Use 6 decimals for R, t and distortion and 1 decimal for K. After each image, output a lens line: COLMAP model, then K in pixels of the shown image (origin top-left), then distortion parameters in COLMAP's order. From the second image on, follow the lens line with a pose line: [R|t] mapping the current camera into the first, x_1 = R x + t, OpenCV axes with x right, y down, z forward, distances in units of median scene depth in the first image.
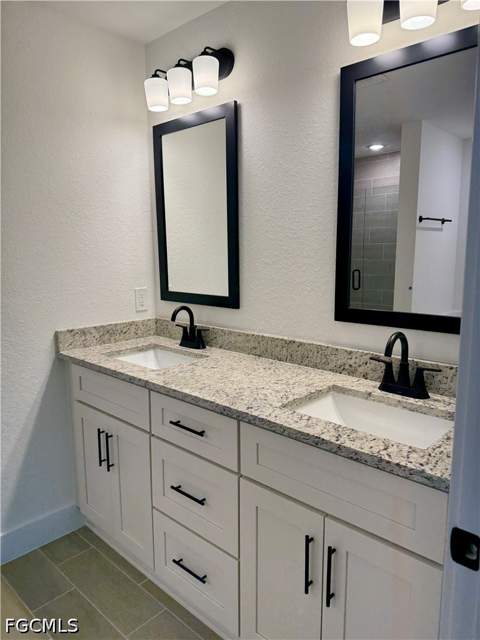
lens RADIAL K [[444.8, 0, 240.0], [0, 444.8, 320.0], [0, 0, 1]] dist [0.003370, -0.000368]
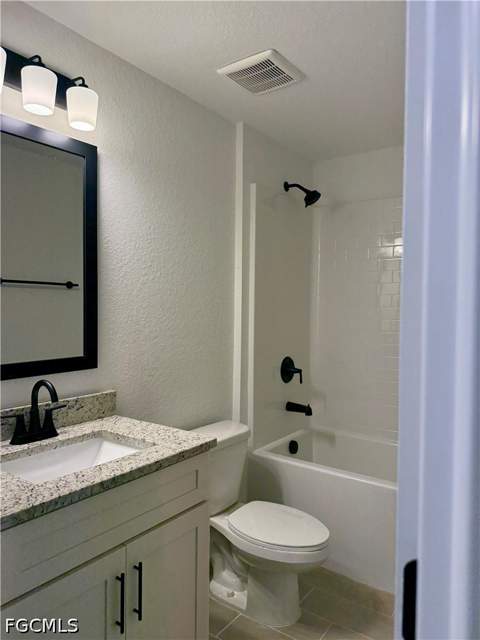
lens RADIAL K [[444.8, 0, 240.0], [0, 444.8, 320.0], [0, 0, 1]] dist [0.003370, -0.000368]
pose [[-0.185869, -0.029309, 0.982137, -0.917473], [0.140030, 0.988562, 0.056002, -0.127324], [-0.972545, 0.147938, -0.179639, 0.841123]]
